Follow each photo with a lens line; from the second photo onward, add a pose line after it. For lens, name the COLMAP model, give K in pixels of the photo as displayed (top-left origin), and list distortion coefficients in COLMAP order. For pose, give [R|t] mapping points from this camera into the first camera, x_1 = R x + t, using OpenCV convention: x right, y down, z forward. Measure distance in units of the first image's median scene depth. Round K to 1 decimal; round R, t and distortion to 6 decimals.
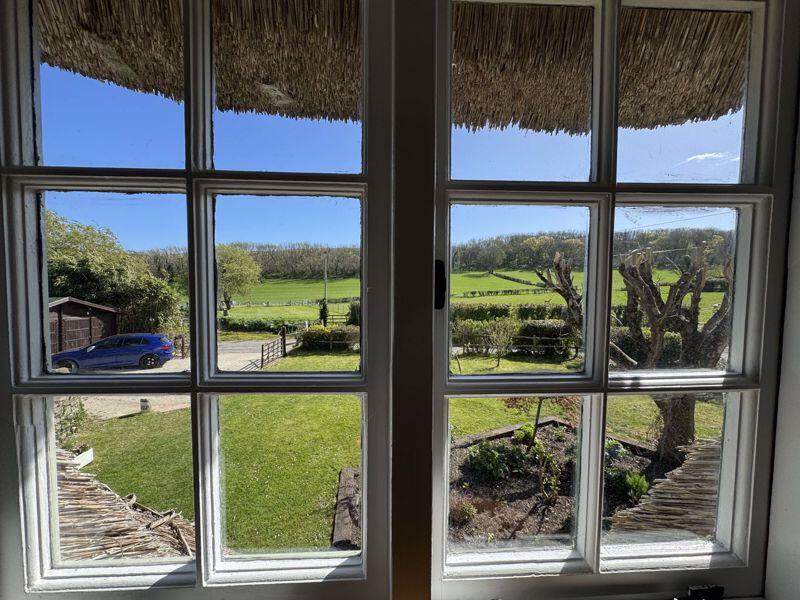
lens RADIAL K [[315.6, 0, 399.8], [0, 315.6, 300.4], [0, 0, 1]] dist [-0.002649, -0.000310]
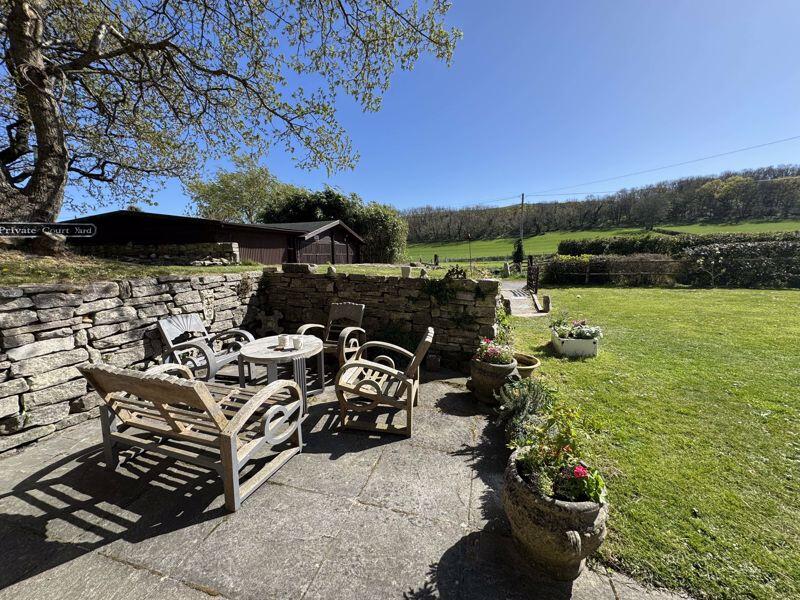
lens RADIAL K [[315.6, 0, 395.0], [0, 315.6, 302.5], [0, 0, 1]] dist [-0.002649, -0.000310]
pose [[0.931878, 0.034335, -0.361143, -1.022851], [0.006369, 0.993809, 0.110919, 0.295033], [0.362716, -0.105663, 0.925890, 0.157562]]
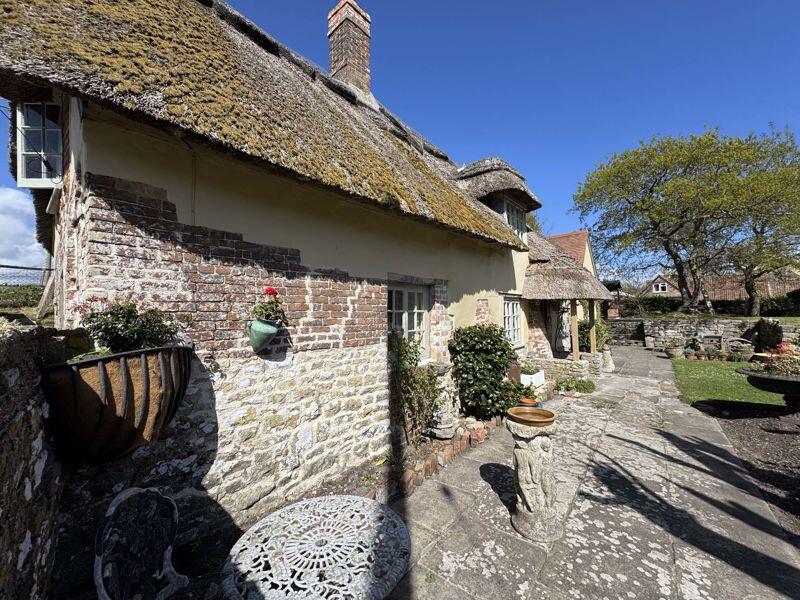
lens RADIAL K [[315.6, 0, 394.7], [0, 315.6, 300.9], [0, 0, 1]] dist [-0.002649, -0.000310]
pose [[-0.704117, -0.028650, -0.709506, 0.981652], [-0.010113, 0.999489, -0.030323, 0.270989], [0.710012, -0.014176, -0.704047, 0.482370]]
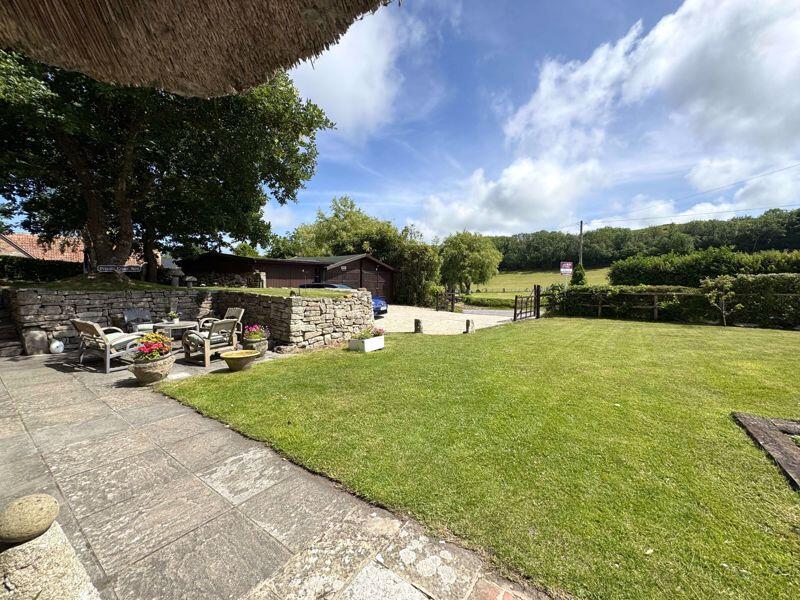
lens RADIAL K [[320.8, 0, 398.1], [0, 320.8, 294.8], [0, 0, 1]] dist [-0.004545, 0.000778]
pose [[0.763274, 0.018639, -0.645806, -0.234000], [-0.020720, 0.999776, 0.004366, 0.299701], [0.645743, 0.010049, 0.763489, 0.195768]]
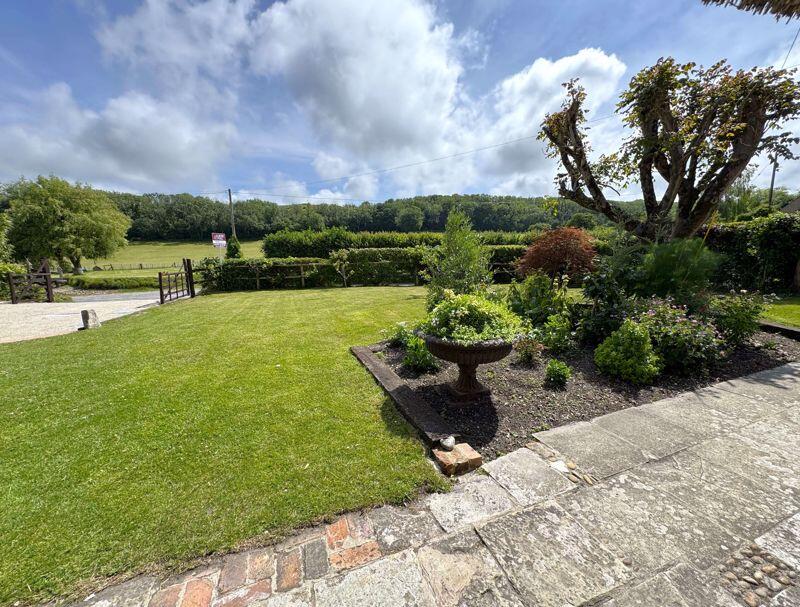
lens RADIAL K [[331.6, 0, 418.7], [0, 331.6, 317.0], [0, 0, 1]] dist [-0.003546, -0.000364]
pose [[0.952691, -0.069066, 0.295991, -0.222958], [0.024686, 0.988206, 0.151130, 0.300049], [-0.302938, -0.136674, 0.943159, 0.185233]]
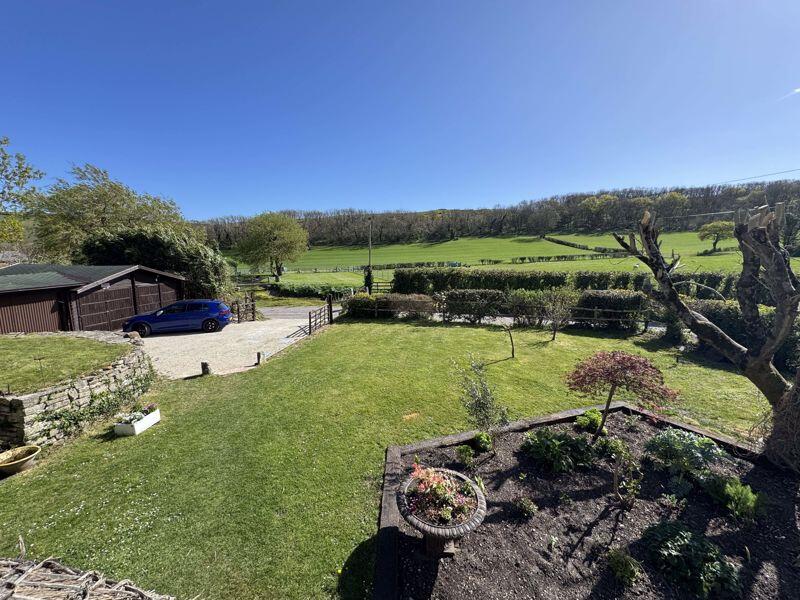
lens RADIAL K [[315.6, 0, 400.4], [0, 315.6, 299.9], [0, 0, 1]] dist [-0.002649, -0.000310]
pose [[0.990738, 0.013701, -0.135091, -0.018337], [0.000558, 0.994477, 0.104952, -0.010819], [0.135783, -0.104055, 0.985259, 0.081535]]
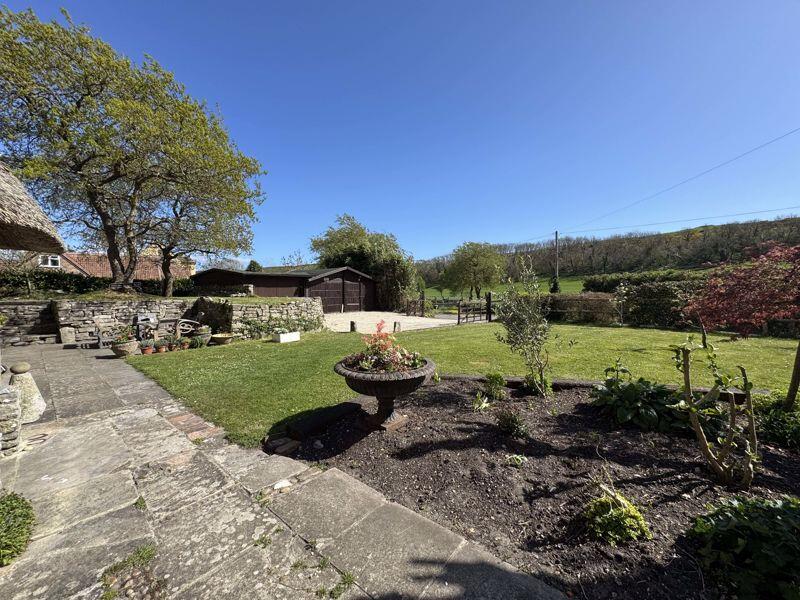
lens RADIAL K [[315.6, 0, 399.7], [0, 315.6, 298.7], [0, 0, 1]] dist [-0.002649, -0.000310]
pose [[0.708611, 0.007120, -0.705563, 0.330534], [-0.014948, 0.999876, -0.004922, 0.290316], [0.705441, 0.014035, 0.708630, 0.270282]]
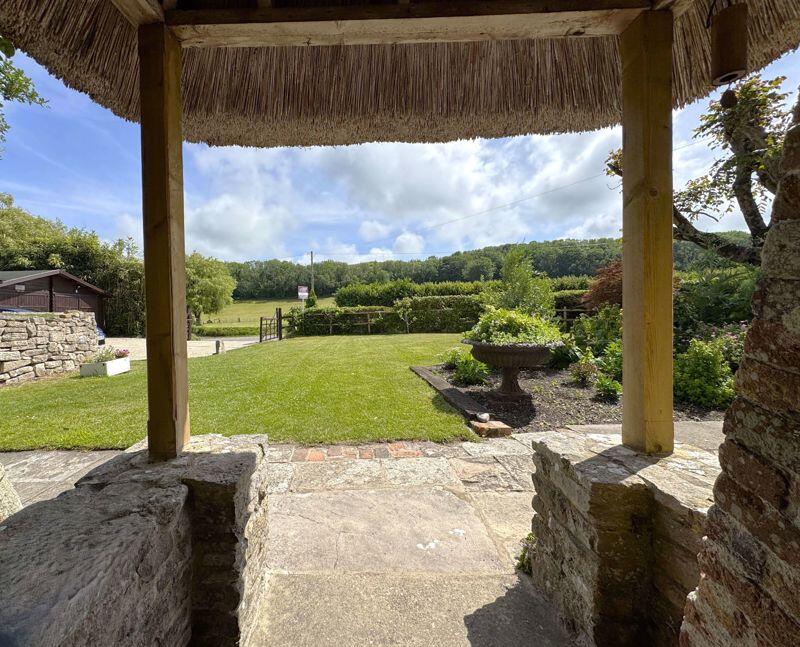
lens RADIAL K [[351.6, 0, 361.2], [0, 351.6, 318.5], [0, 0, 1]] dist [-0.009177, 0.001483]
pose [[0.998741, -0.027924, -0.041663, -0.237498], [0.027197, 0.999470, -0.017913, 0.360379], [0.042141, 0.016757, 0.998971, 0.010151]]
